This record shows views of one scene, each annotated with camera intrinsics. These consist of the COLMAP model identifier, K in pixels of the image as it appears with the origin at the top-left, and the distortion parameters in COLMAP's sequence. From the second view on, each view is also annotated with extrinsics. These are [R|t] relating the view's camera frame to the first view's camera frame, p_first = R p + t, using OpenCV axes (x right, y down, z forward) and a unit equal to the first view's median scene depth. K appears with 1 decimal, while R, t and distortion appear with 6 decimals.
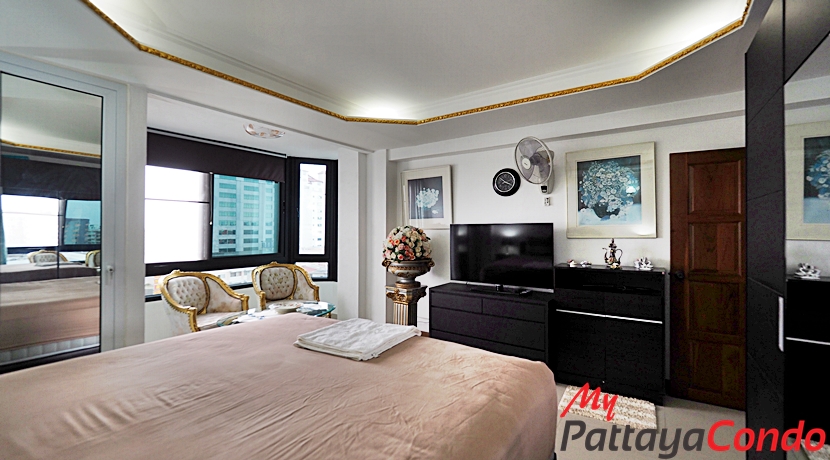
lens RADIAL K [[347.7, 0, 417.6], [0, 347.7, 228.7], [0, 0, 1]] dist [-0.015632, -0.001338]
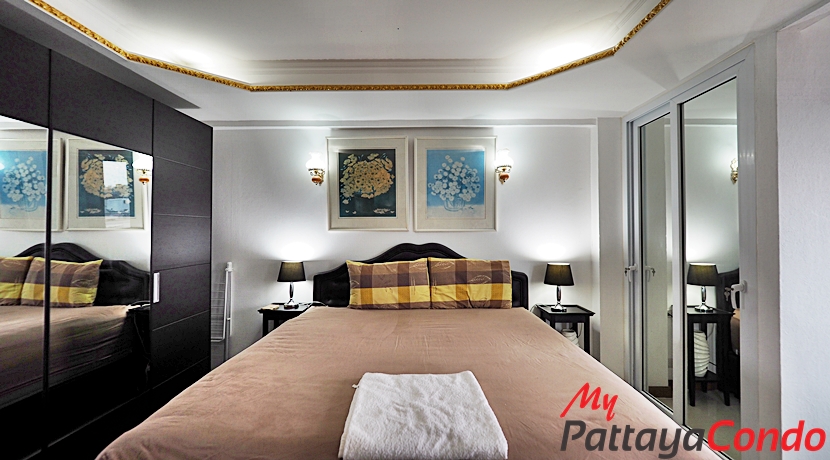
lens RADIAL K [[347.7, 0, 418.0], [0, 347.7, 228.7], [0, 0, 1]] dist [-0.015632, -0.001338]
pose [[-0.833257, -0.007041, -0.552841, 0.202712], [0.002440, 0.999862, -0.016411, -0.010982], [0.552881, -0.015024, -0.833125, 1.578360]]
